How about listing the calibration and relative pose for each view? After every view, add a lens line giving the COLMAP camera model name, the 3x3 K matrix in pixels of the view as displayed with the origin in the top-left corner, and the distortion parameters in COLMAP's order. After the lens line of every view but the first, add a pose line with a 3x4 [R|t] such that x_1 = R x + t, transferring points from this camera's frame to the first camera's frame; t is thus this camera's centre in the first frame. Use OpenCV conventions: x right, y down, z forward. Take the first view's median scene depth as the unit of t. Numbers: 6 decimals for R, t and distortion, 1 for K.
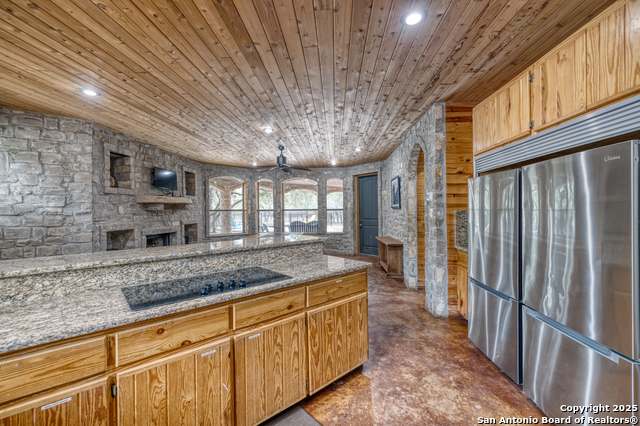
lens RADIAL K [[270.3, 0, 320.5], [0, 270.3, 209.9], [0, 0, 1]] dist [-0.000213, -0.000404]
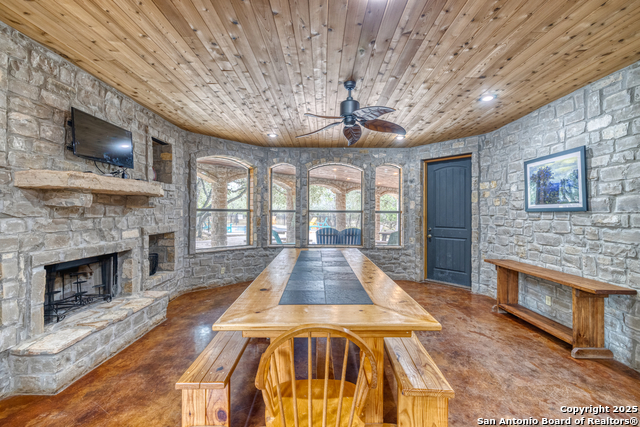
lens RADIAL K [[270.3, 0, 320.5], [0, 270.3, 210.4], [0, 0, 1]] dist [-0.000213, -0.000404]
pose [[0.998643, 0.017390, 0.049087, -0.176537], [-0.017155, 0.999839, -0.005195, 0.002394], [-0.049170, 0.004346, 0.998781, 0.414748]]
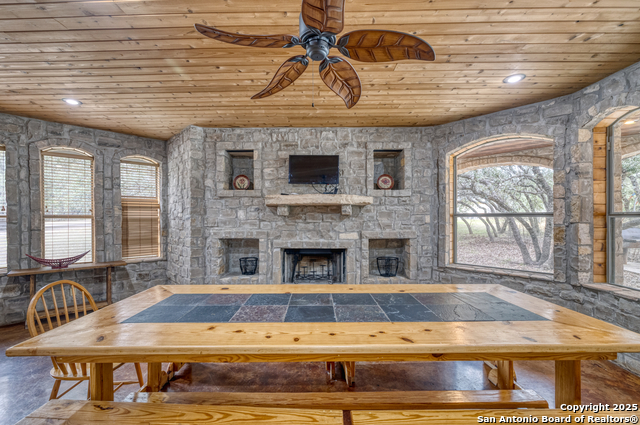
lens RADIAL K [[278.3, 0, 317.5], [0, 278.3, 216.3], [0, 0, 1]] dist [-0.000408, -0.000098]
pose [[0.042266, 0.005143, -0.999093, 0.106157], [0.004724, 0.999975, 0.005348, 0.000769], [0.999095, -0.004946, 0.042241, 0.800109]]
